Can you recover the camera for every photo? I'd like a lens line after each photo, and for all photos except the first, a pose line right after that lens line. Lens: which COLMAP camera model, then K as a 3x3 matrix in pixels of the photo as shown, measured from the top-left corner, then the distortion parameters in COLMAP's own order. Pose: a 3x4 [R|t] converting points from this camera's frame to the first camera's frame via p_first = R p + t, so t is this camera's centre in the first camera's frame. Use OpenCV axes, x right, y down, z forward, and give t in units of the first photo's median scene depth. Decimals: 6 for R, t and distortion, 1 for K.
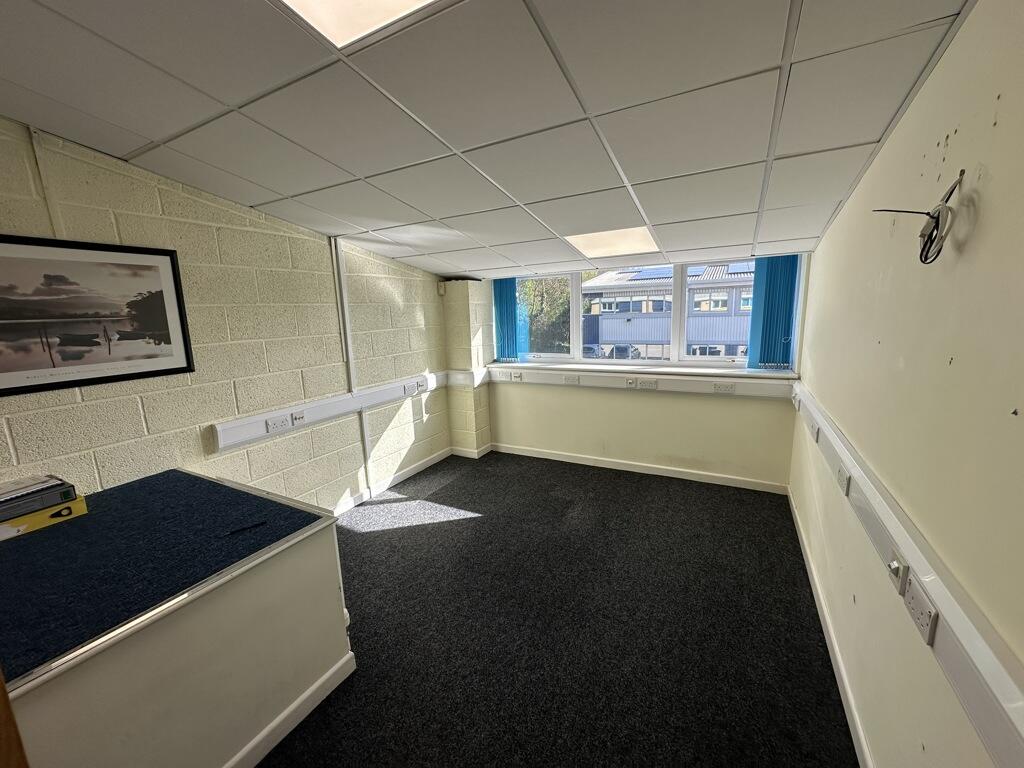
lens RADIAL K [[419.6, 0, 512.0], [0, 419.6, 396.2], [0, 0, 1]] dist [-0.000259, -0.000282]
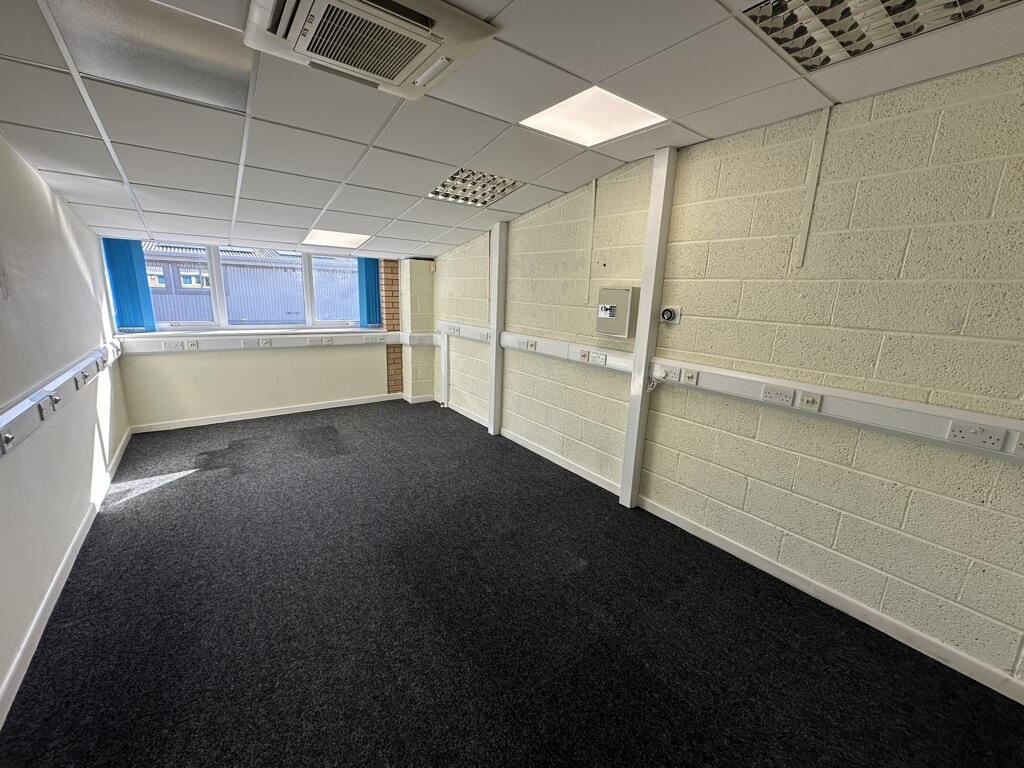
lens RADIAL K [[407.2, 0, 512.0], [0, 407.2, 384.0], [0, 0, 1]] dist [-0.000080, 0.000037]
pose [[0.393582, -0.154187, 0.906267, -0.519324], [0.134680, 0.984868, 0.109070, 0.039303], [-0.909371, 0.079128, 0.408392, -0.092239]]
